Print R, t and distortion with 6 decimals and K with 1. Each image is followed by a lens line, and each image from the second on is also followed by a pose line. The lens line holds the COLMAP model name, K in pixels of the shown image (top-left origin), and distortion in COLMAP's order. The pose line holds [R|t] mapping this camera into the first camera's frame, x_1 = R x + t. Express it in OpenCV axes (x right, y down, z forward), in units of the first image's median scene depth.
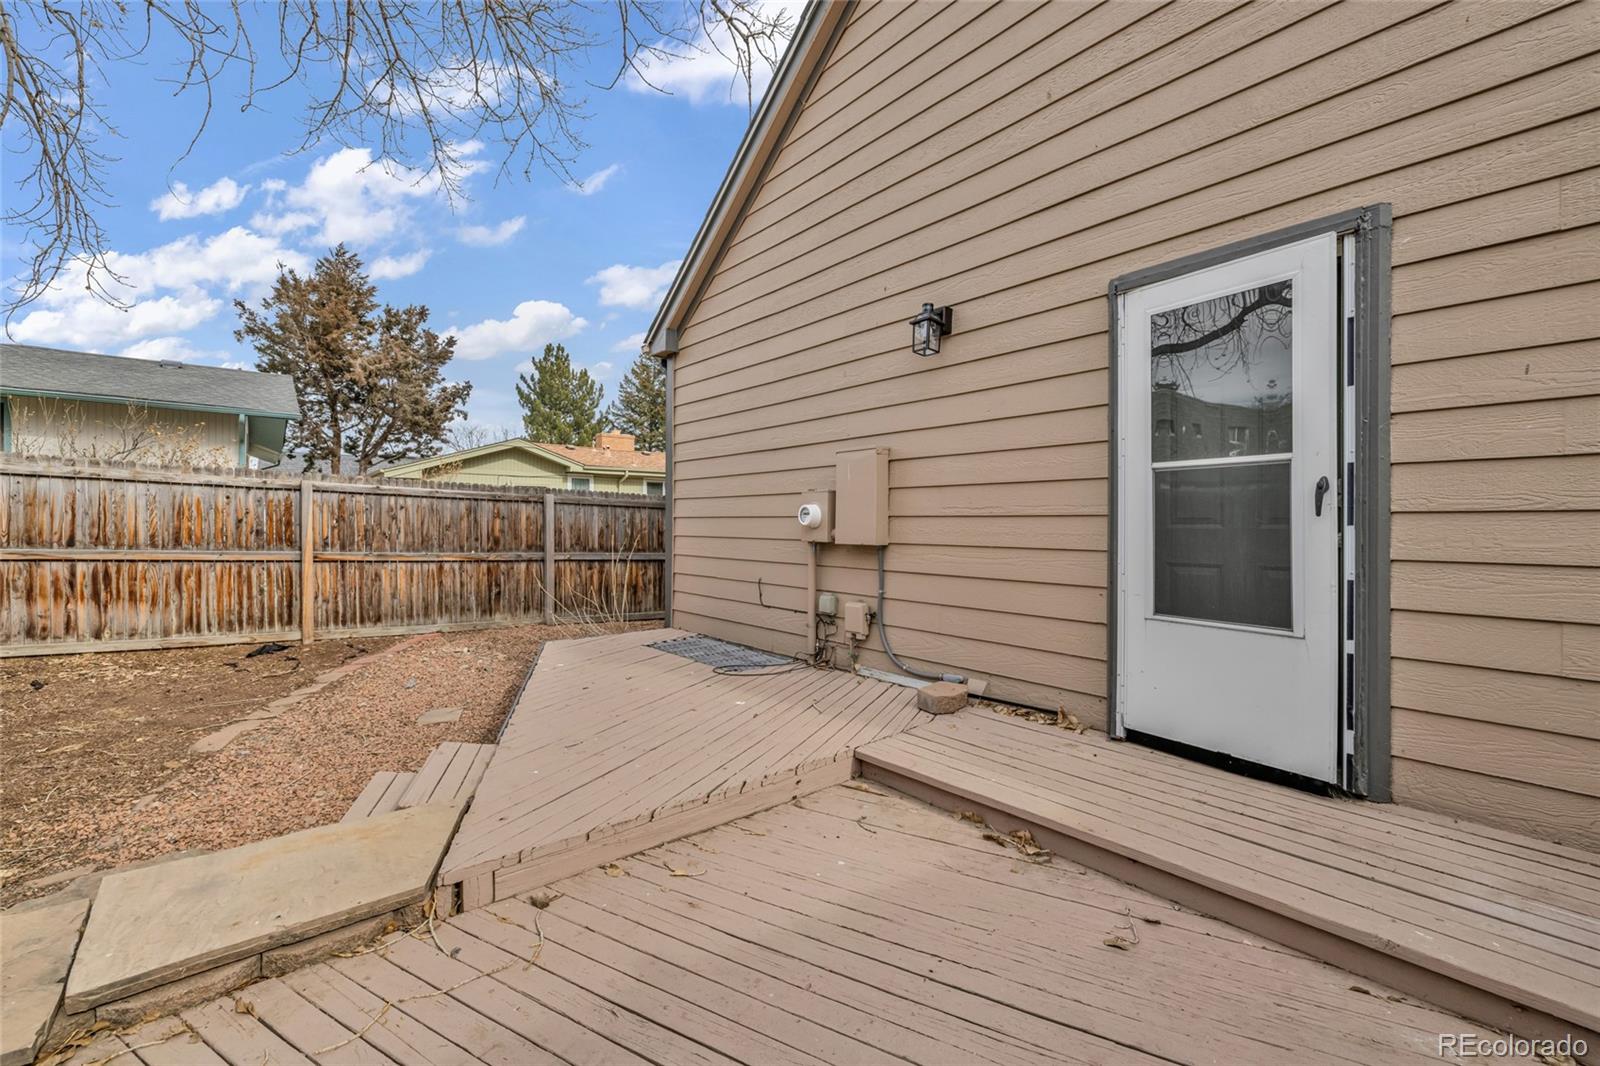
lens RADIAL K [[685.9, 0, 805.4], [0, 685.9, 525.3], [0, 0, 1]] dist [-0.002488, 0.000115]
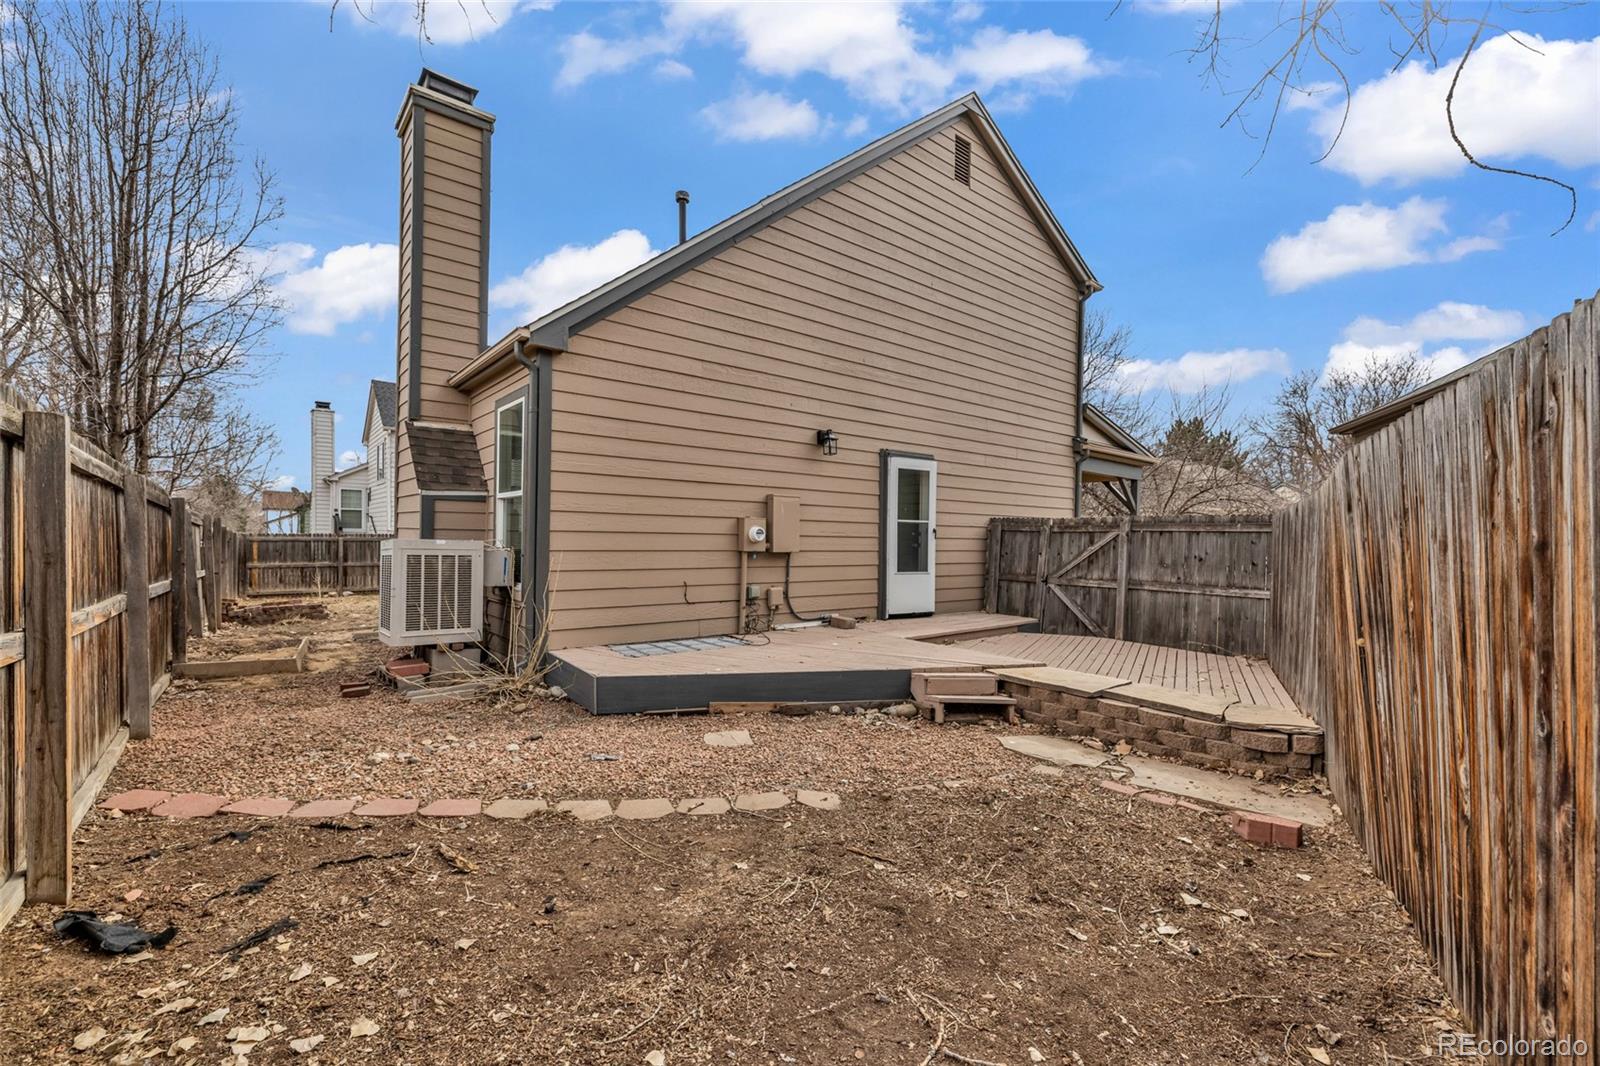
lens RADIAL K [[685.9, 0, 805.4], [0, 685.9, 525.3], [0, 0, 1]] dist [-0.002488, 0.000115]
pose [[-0.014443, 0.000947, 0.999895, -1.654920], [-0.024241, 0.999705, -0.001297, -0.038326], [-0.999602, -0.024258, -0.014415, 0.997773]]
